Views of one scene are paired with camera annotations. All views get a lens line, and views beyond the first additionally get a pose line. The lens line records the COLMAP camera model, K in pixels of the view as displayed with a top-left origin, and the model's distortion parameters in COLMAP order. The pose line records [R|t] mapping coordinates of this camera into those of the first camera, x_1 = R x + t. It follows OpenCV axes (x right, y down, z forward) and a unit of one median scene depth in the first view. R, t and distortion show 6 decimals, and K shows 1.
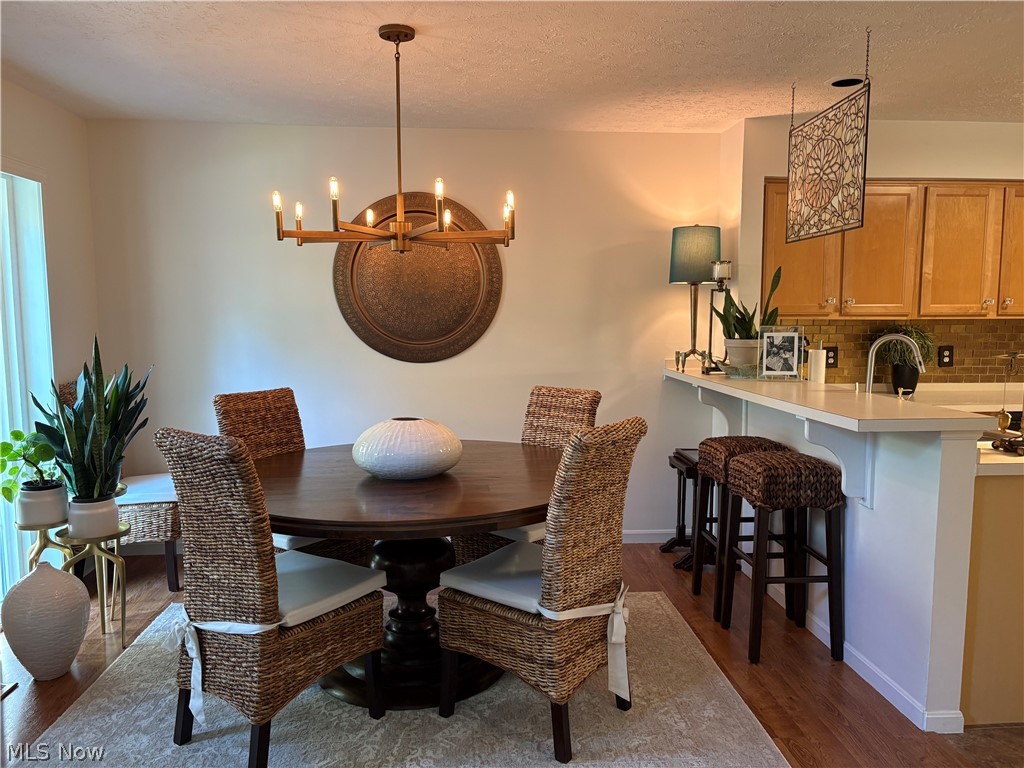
lens RADIAL K [[774.9, 0, 513.4], [0, 774.9, 389.6], [0, 0, 1]] dist [0.051342, -0.062240]
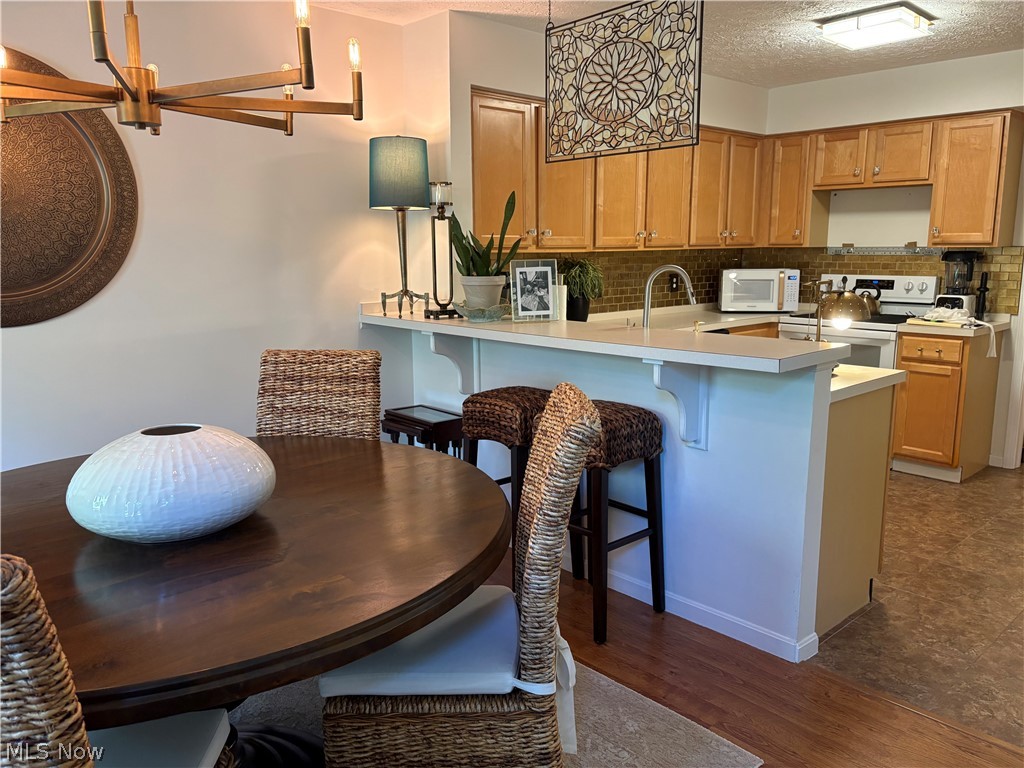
lens RADIAL K [[776.7, 0, 512.0], [0, 776.7, 384.0], [0, 0, 1]] dist [0.041240, -0.010463]
pose [[0.777419, -0.112600, 0.618822, -0.237538], [0.068612, 0.993156, 0.094517, -0.026074], [-0.625229, -0.031021, 0.779824, 0.322599]]
